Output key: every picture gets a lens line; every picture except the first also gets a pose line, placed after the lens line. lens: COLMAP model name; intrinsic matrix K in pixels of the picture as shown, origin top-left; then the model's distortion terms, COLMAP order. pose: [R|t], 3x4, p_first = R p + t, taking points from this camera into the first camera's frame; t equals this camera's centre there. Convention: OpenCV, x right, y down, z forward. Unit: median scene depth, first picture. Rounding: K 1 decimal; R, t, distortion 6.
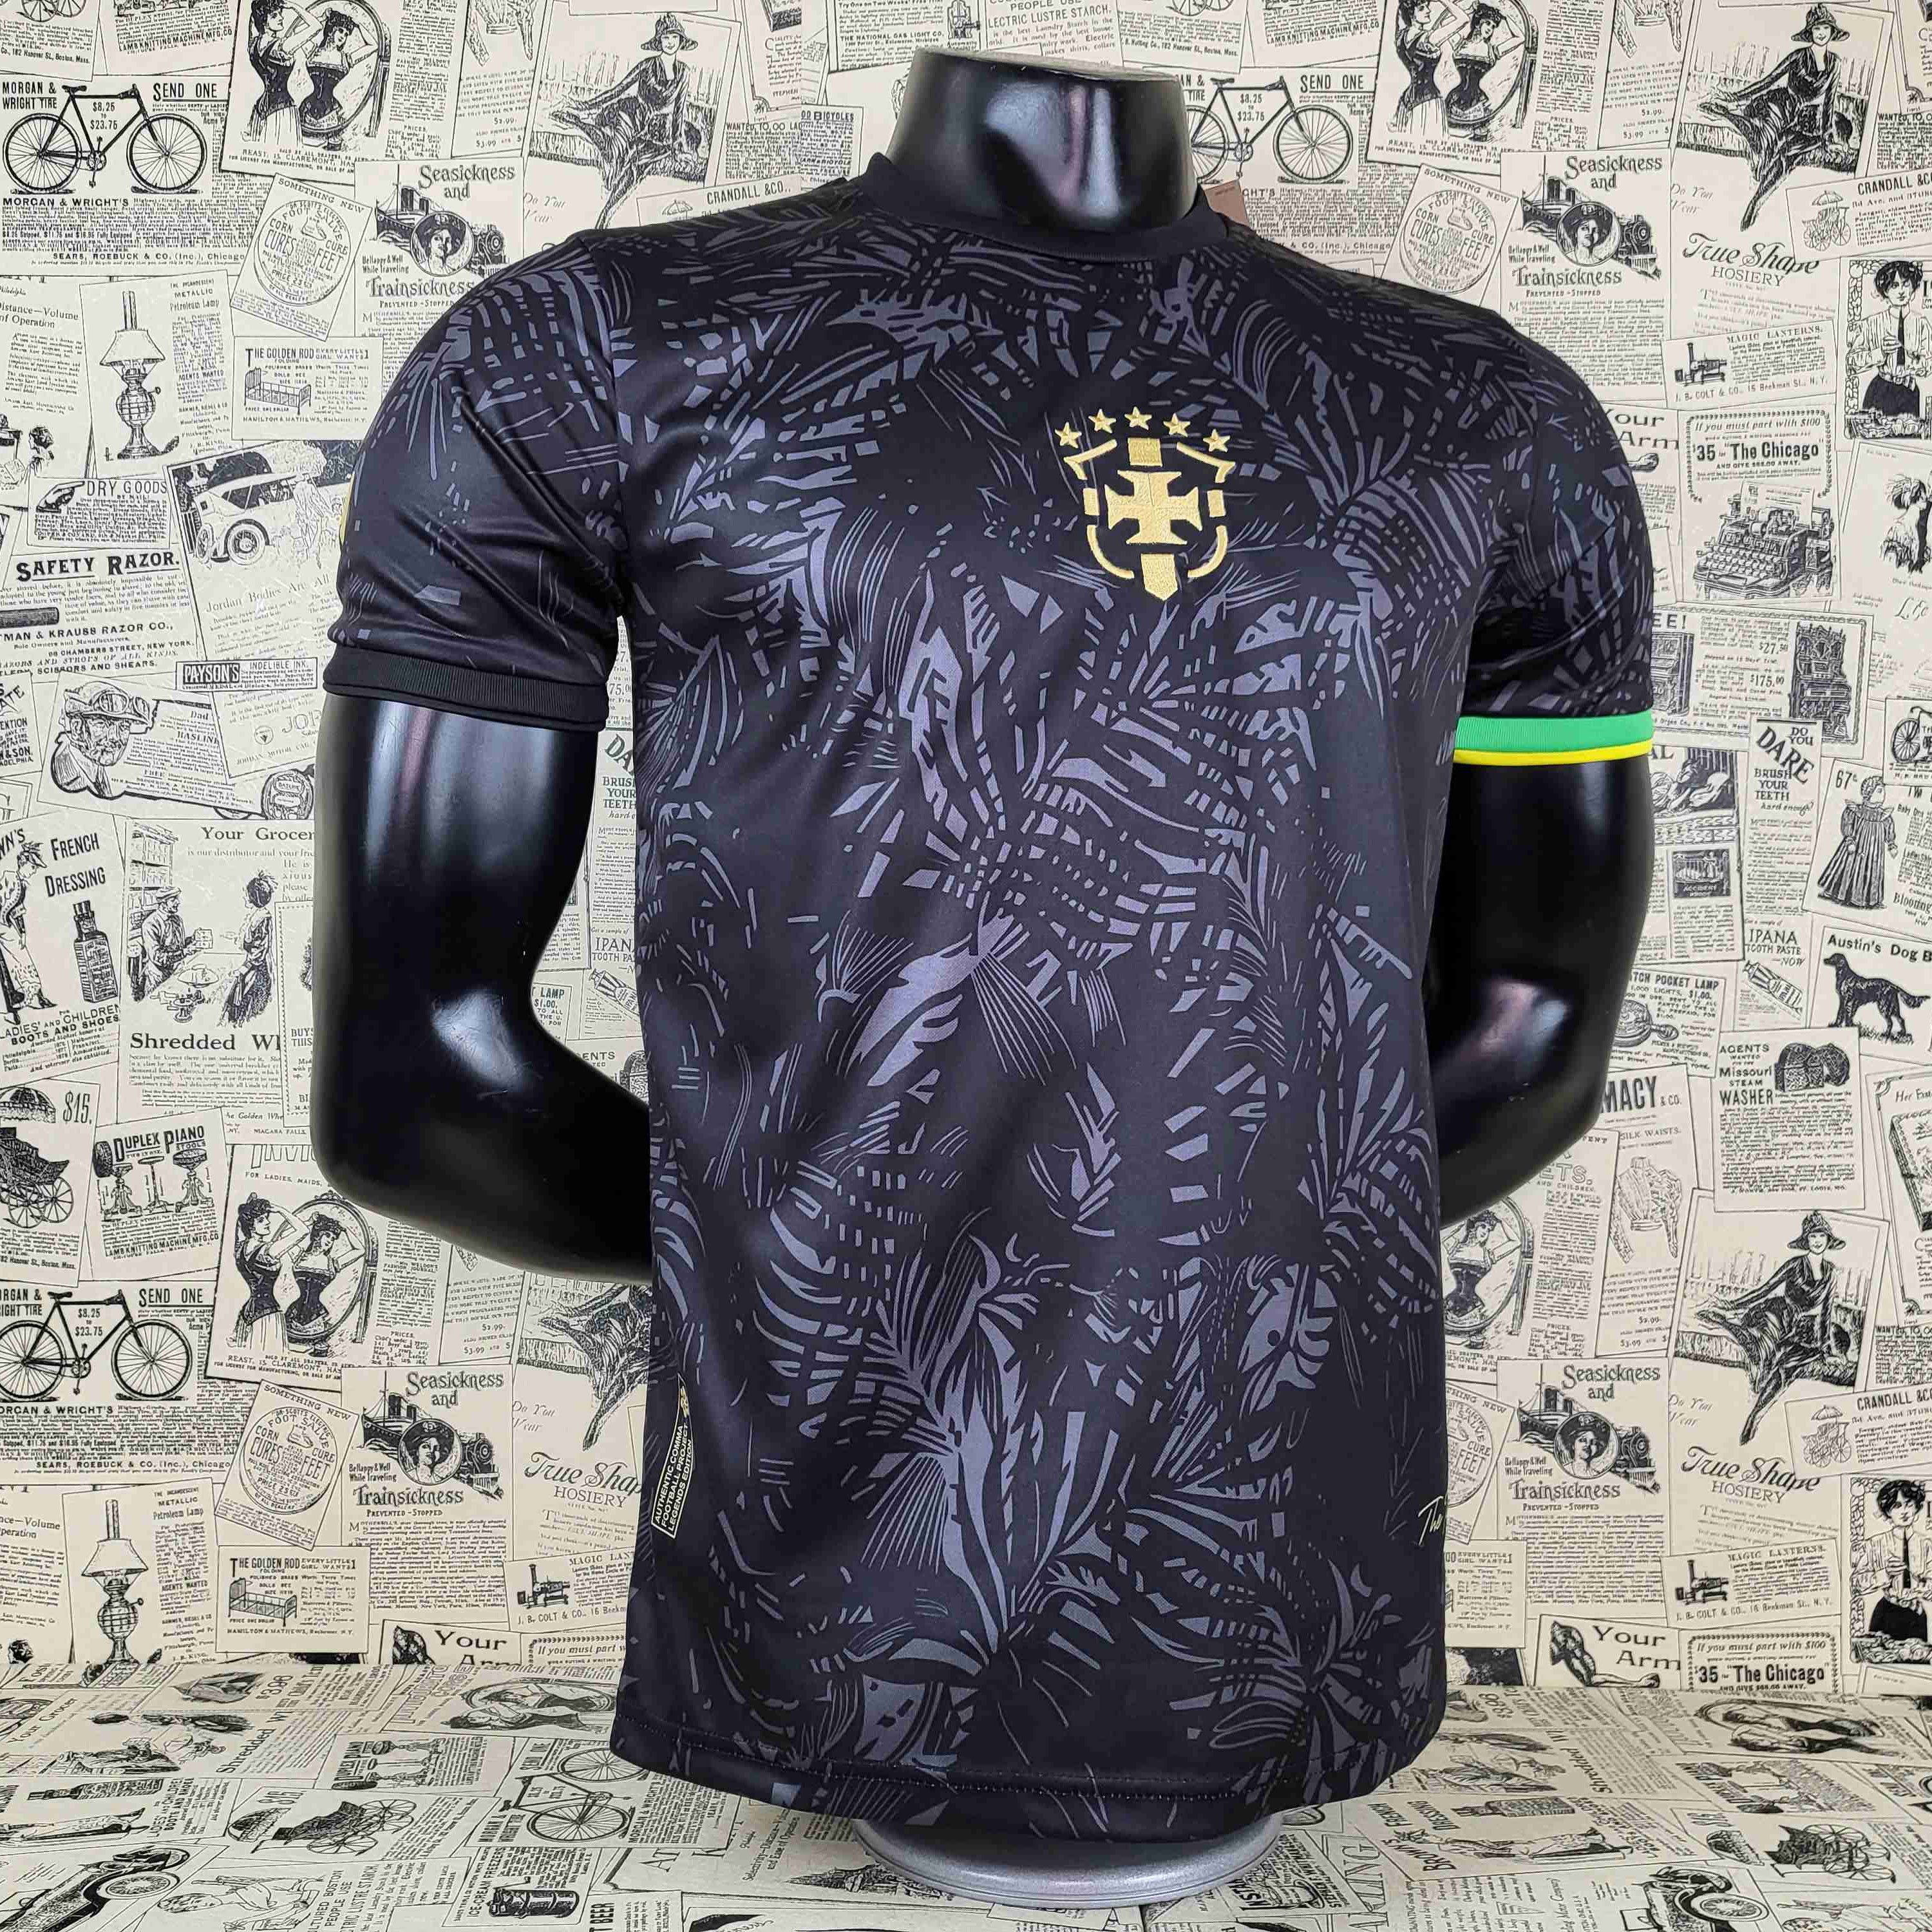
lens RADIAL K [[1998.6, 0, 954.1], [0, 1998.6, 995.8], [0, 0, 1]] dist [-0.019675, -0.048181]
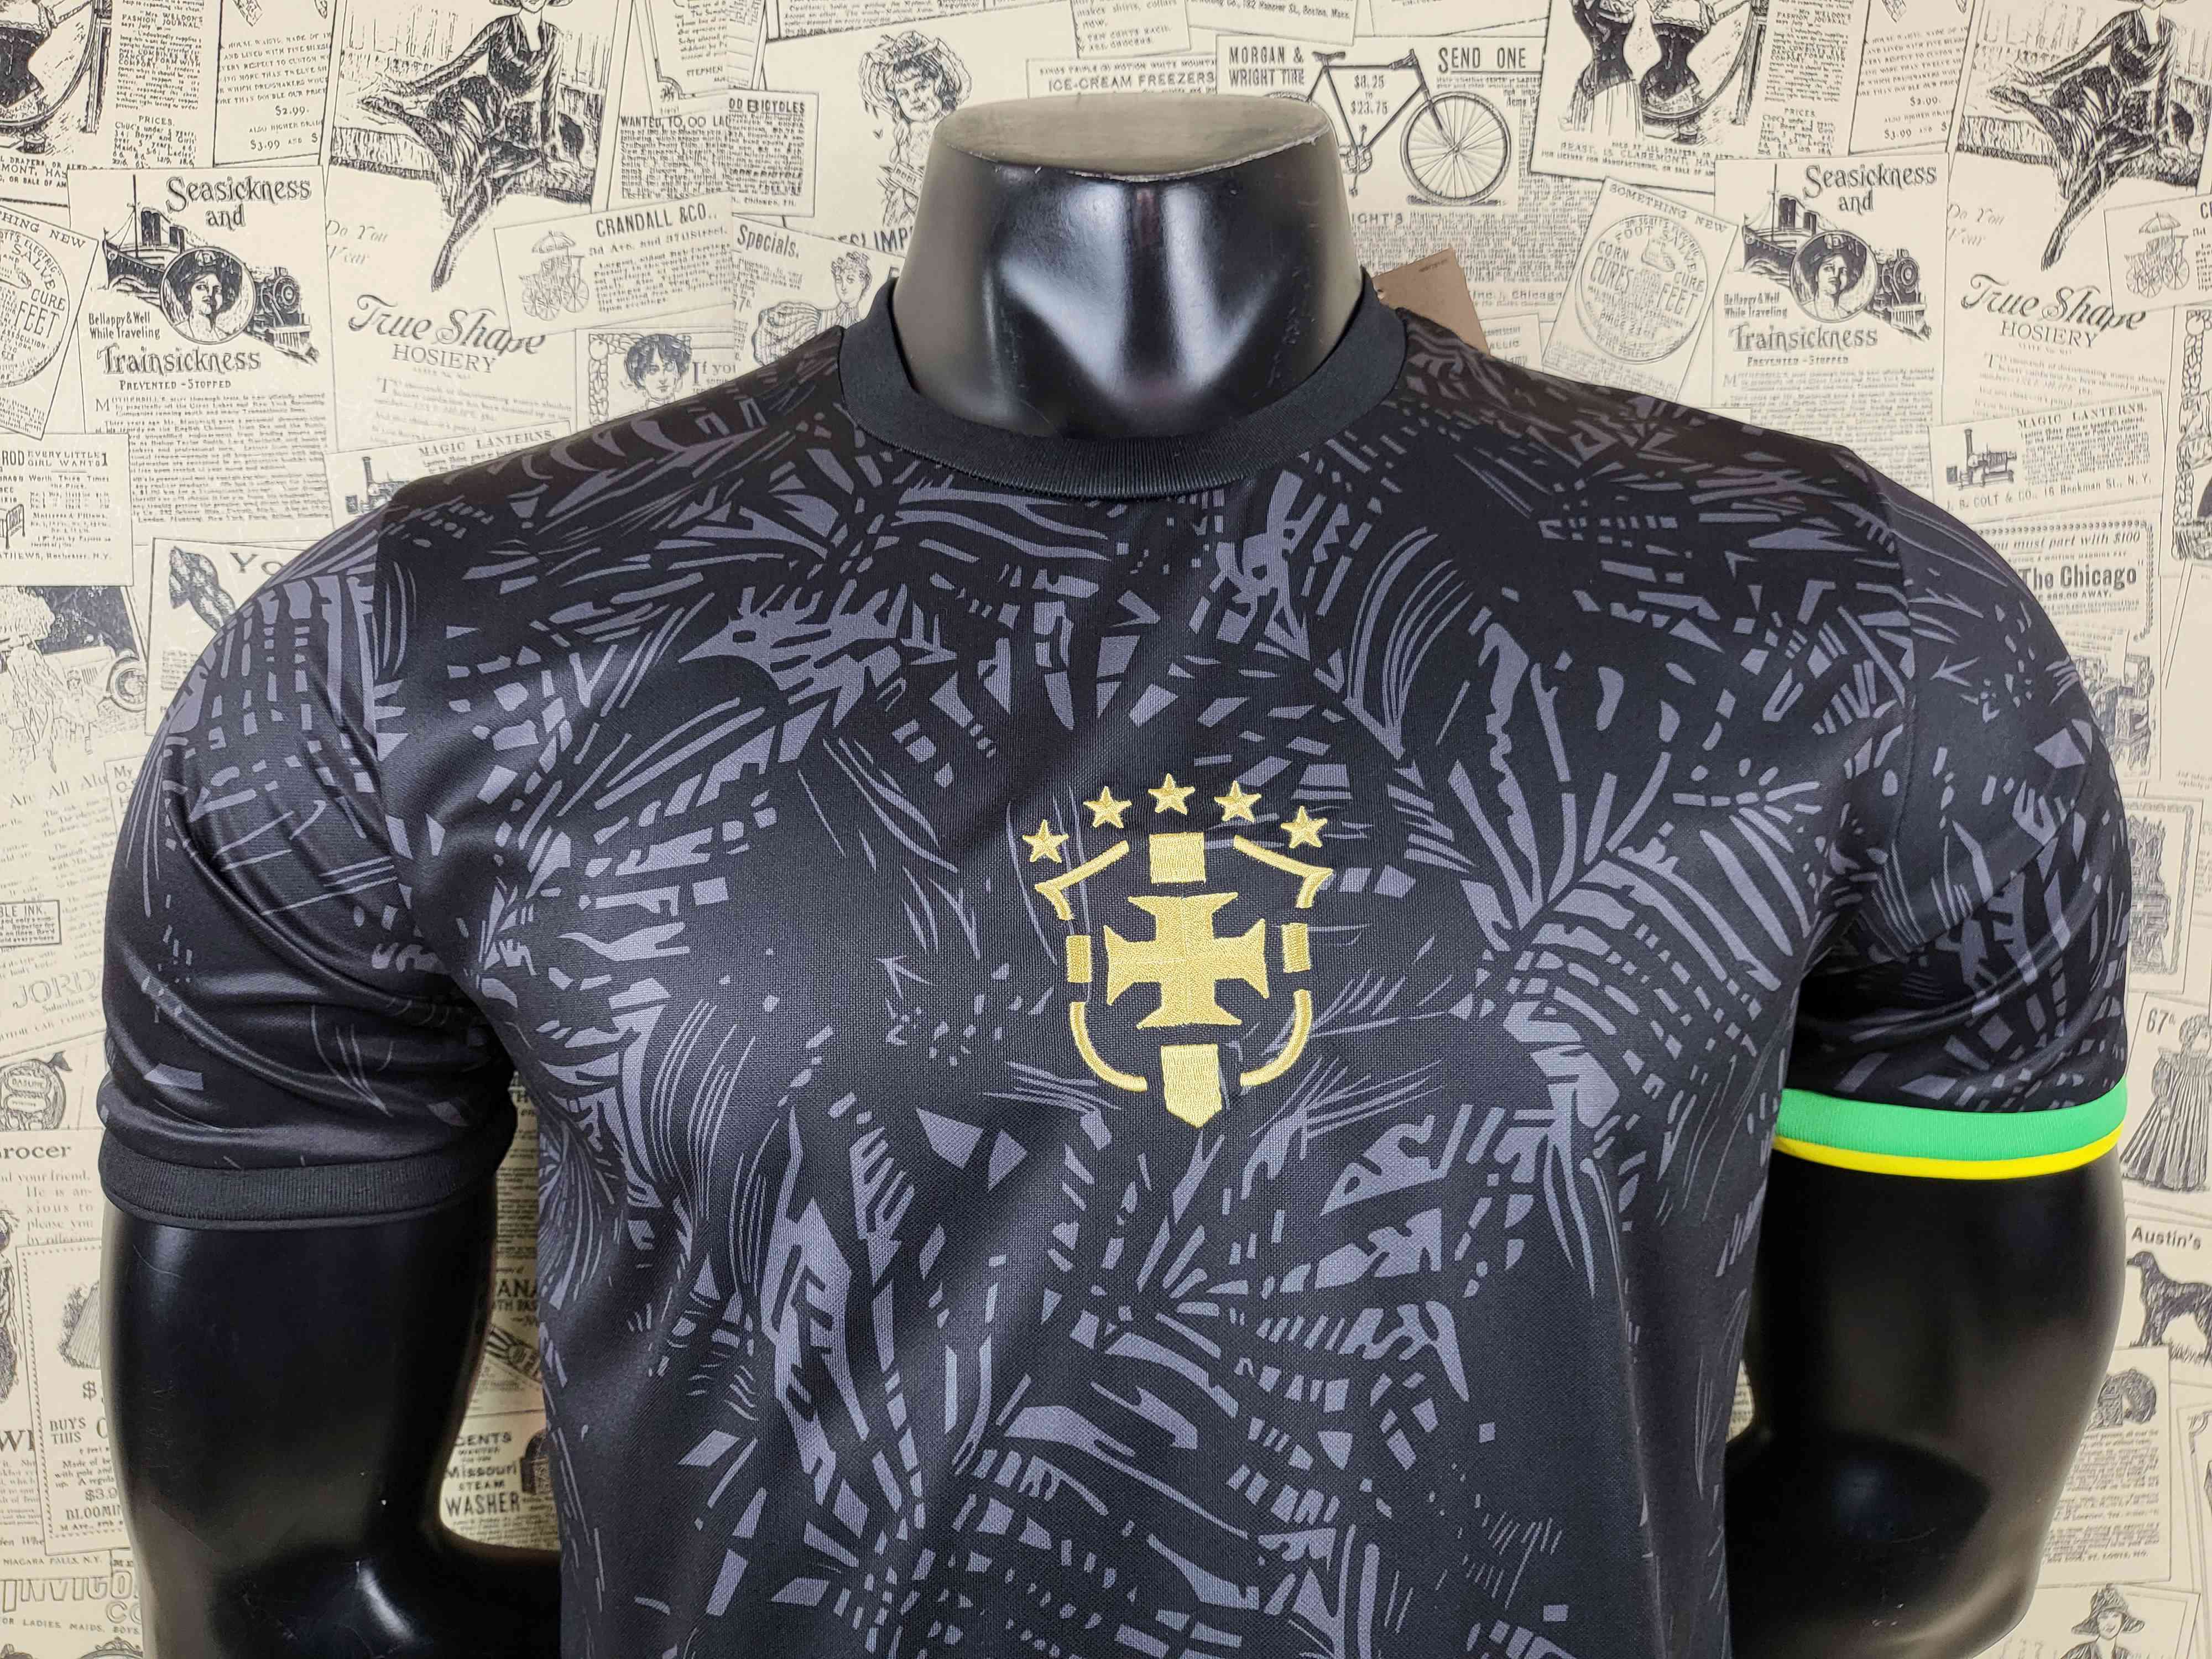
lens RADIAL K [[1713.1, 0, 1074.6], [0, 1713.1, 845.0], [0, 0, 1]] dist [-0.008496, 0.007062]
pose [[0.974161, -0.006484, -0.225761, 0.184115], [0.023117, 0.997201, 0.071109, -0.317819], [0.224668, -0.074491, 0.971584, 0.497252]]
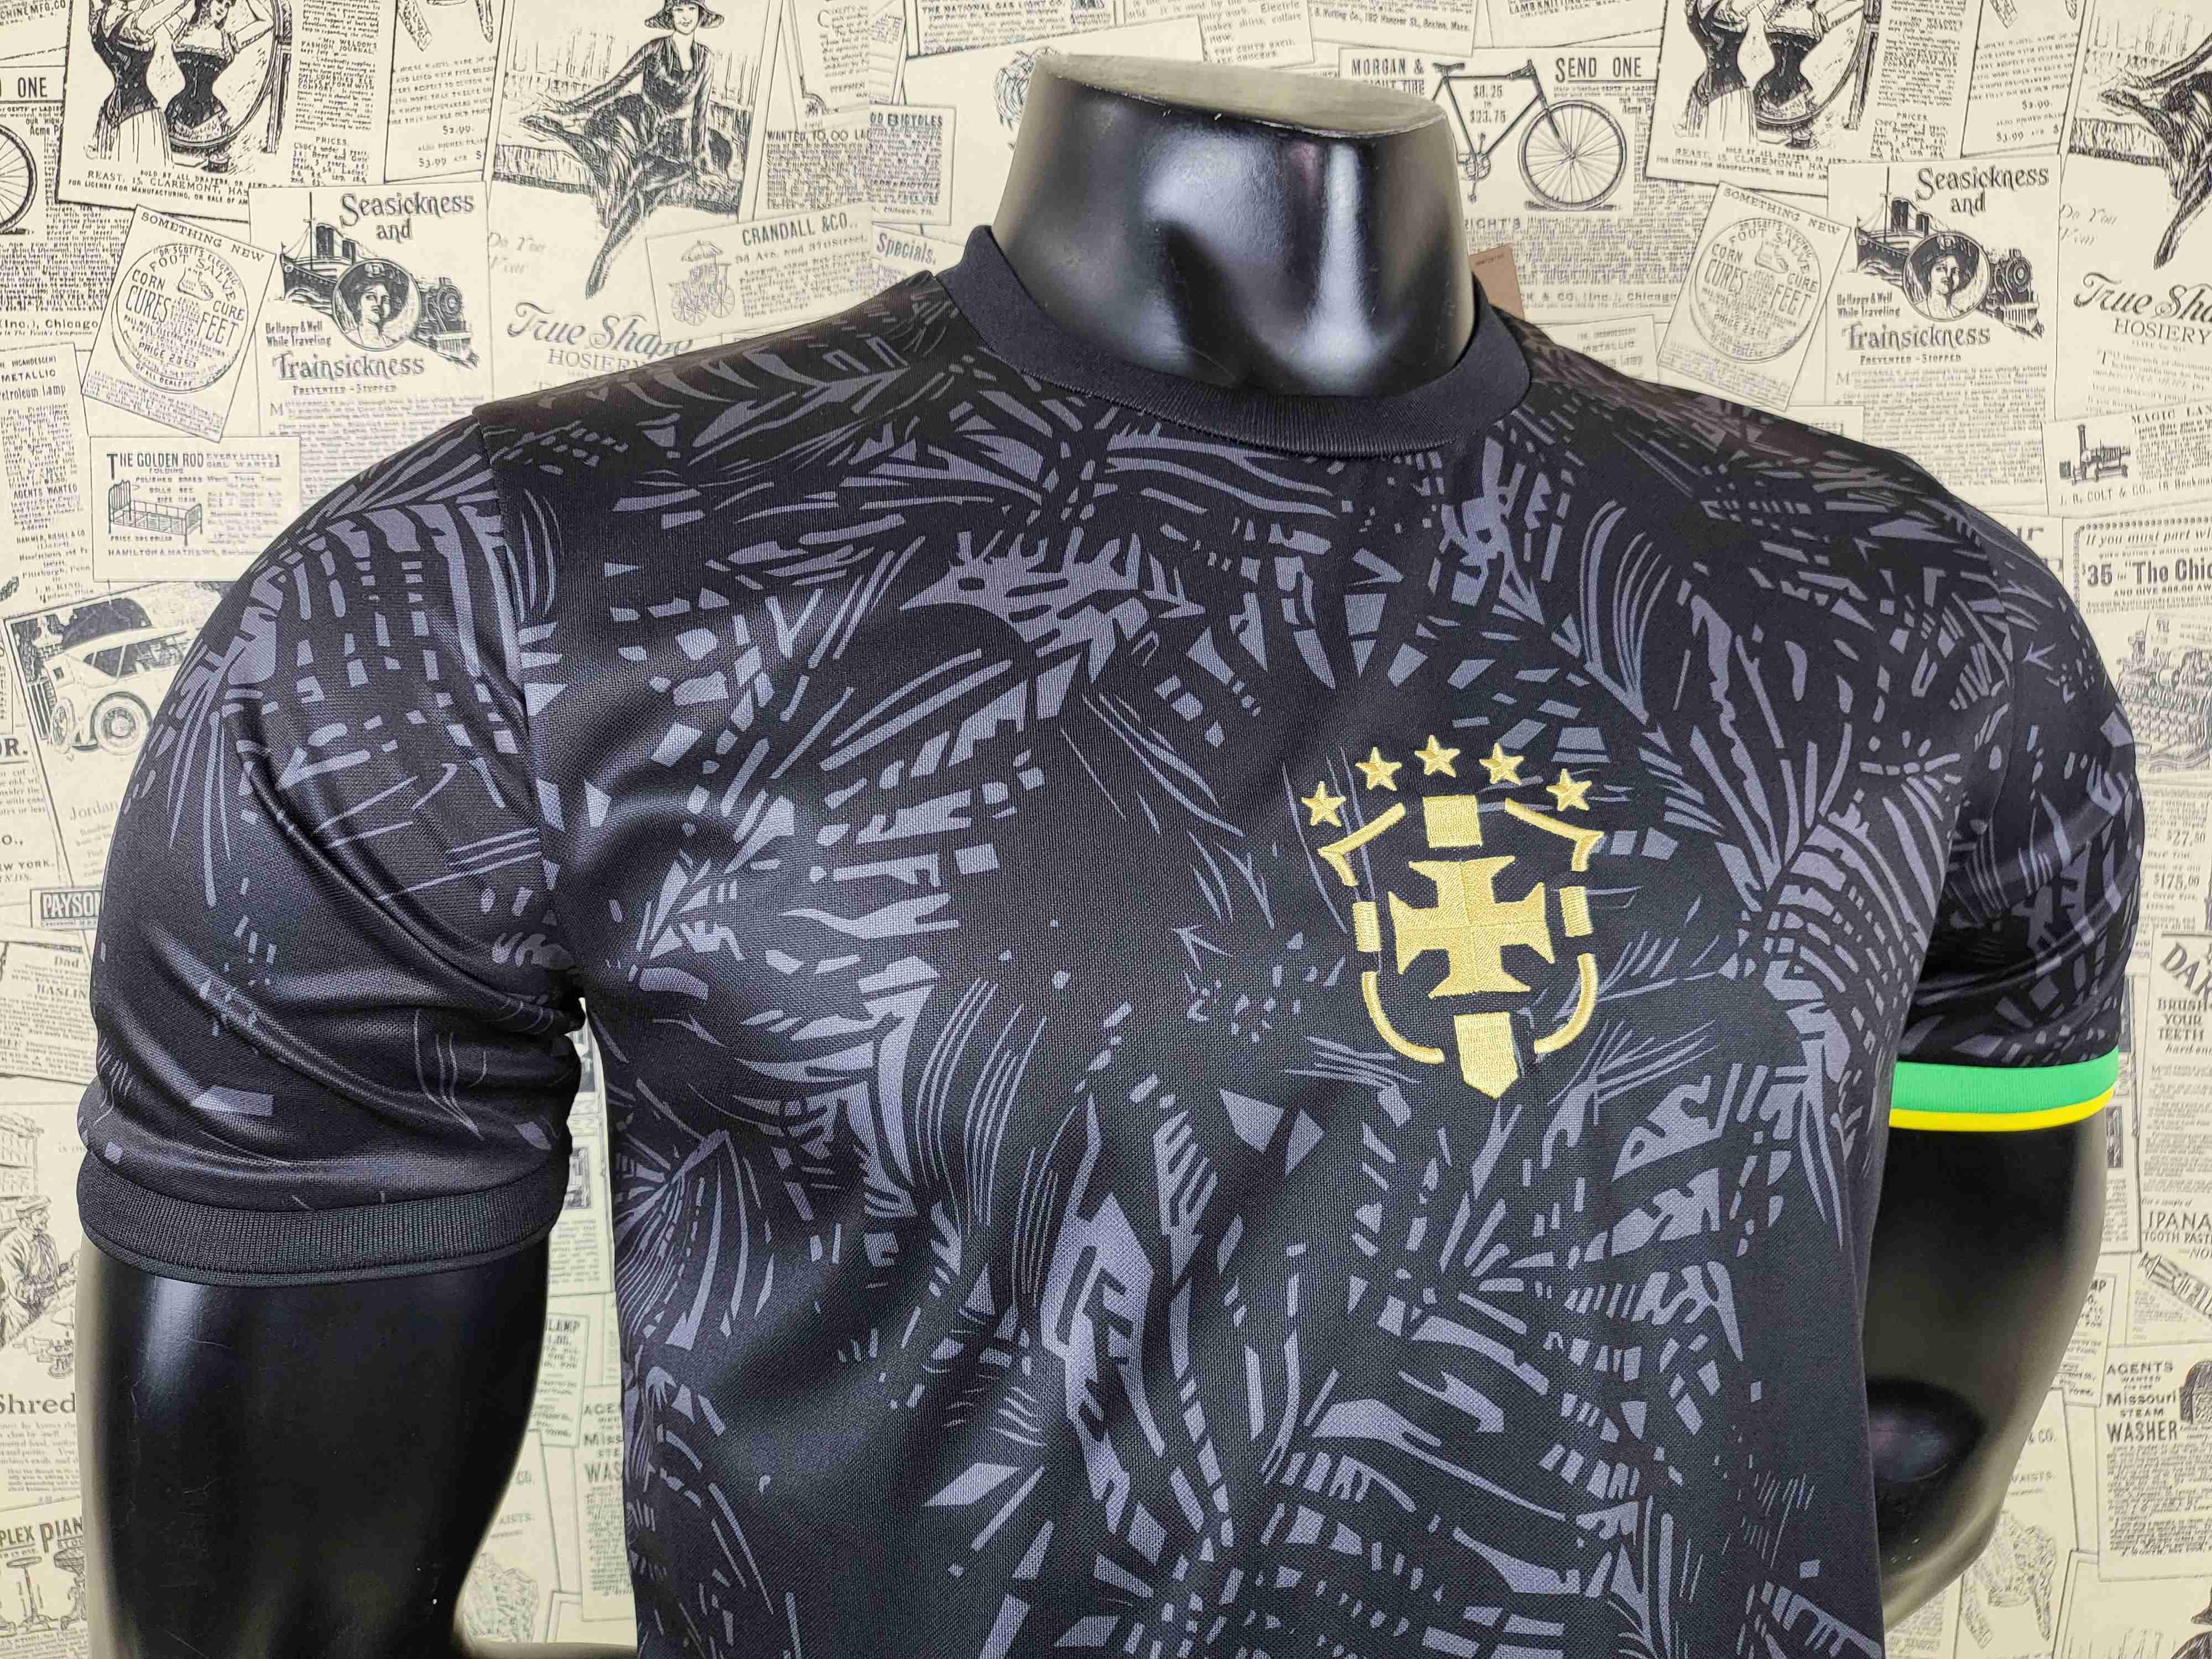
lens RADIAL K [[1738.0, 0, 1086.5], [0, 1738.0, 833.3], [0, 0, 1]] dist [-0.016923, 0.008096]
pose [[0.999627, -0.016277, 0.021936, -0.022676], [0.015265, 0.998846, 0.045531, -0.297432], [-0.022651, -0.045180, 0.998722, 0.501453]]
